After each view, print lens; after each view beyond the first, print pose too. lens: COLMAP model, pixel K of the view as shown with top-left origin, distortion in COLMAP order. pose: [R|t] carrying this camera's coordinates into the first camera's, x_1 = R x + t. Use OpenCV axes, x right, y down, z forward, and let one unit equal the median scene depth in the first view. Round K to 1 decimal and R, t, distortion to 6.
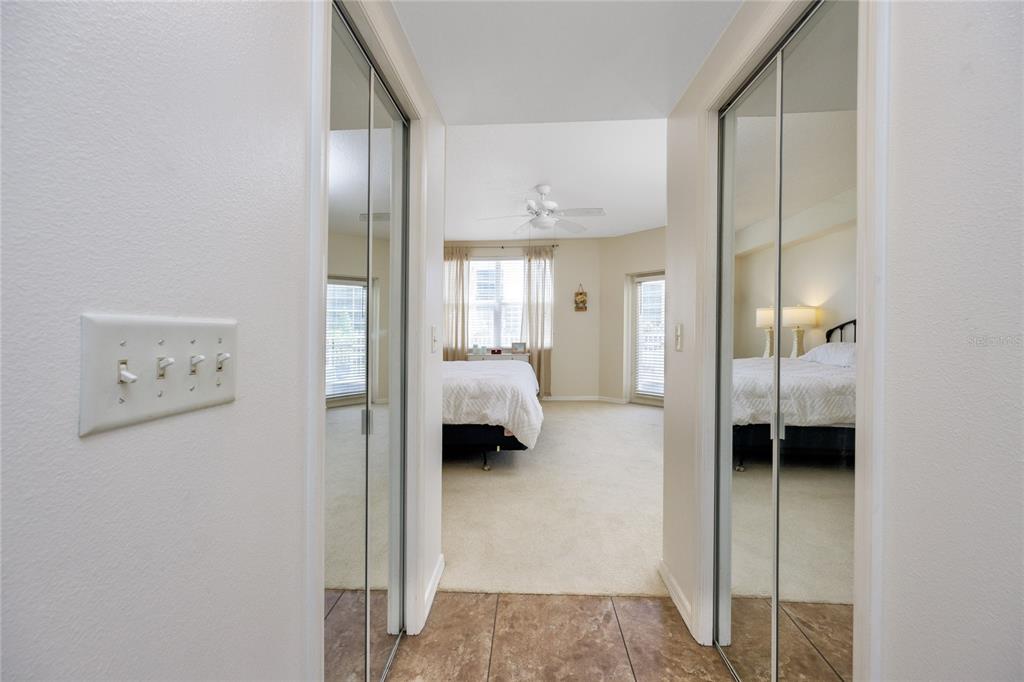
lens RADIAL K [[422.9, 0, 497.0], [0, 422.9, 320.4], [0, 0, 1]] dist [0.000523, -0.000053]
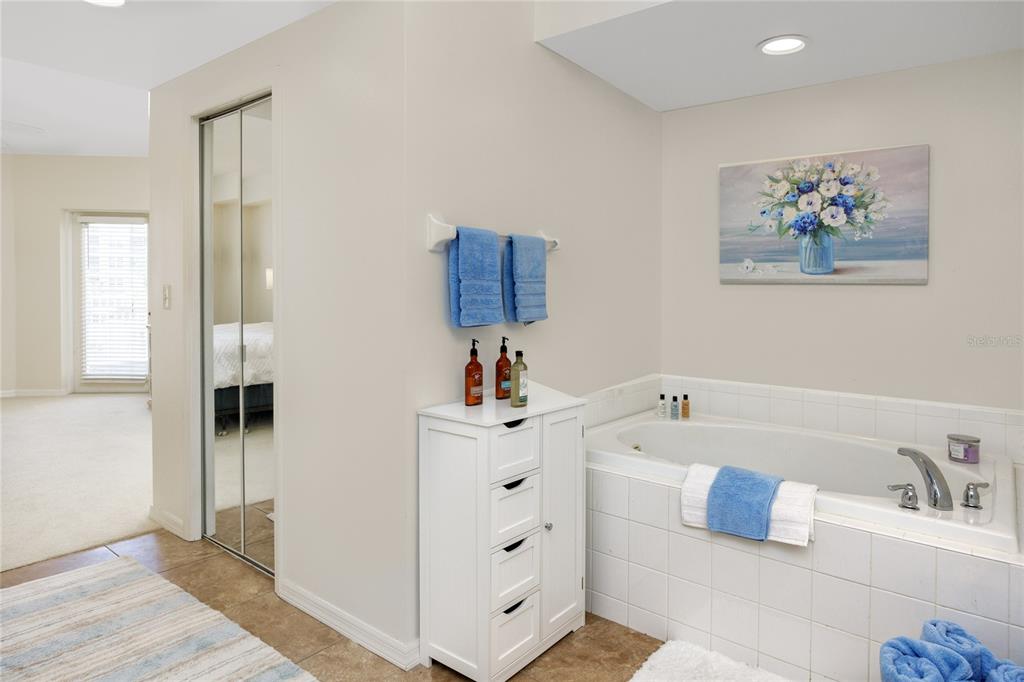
lens RADIAL K [[631.4, 0, 512.0], [0, 631.4, 341.0], [0, 0, 1]] dist [0.007712, 0.001249]
pose [[0.582350, -0.057970, 0.810868, -0.208695], [-0.024903, 0.995714, 0.089069, -0.007838], [-0.812556, -0.072062, 0.578411, -0.373391]]
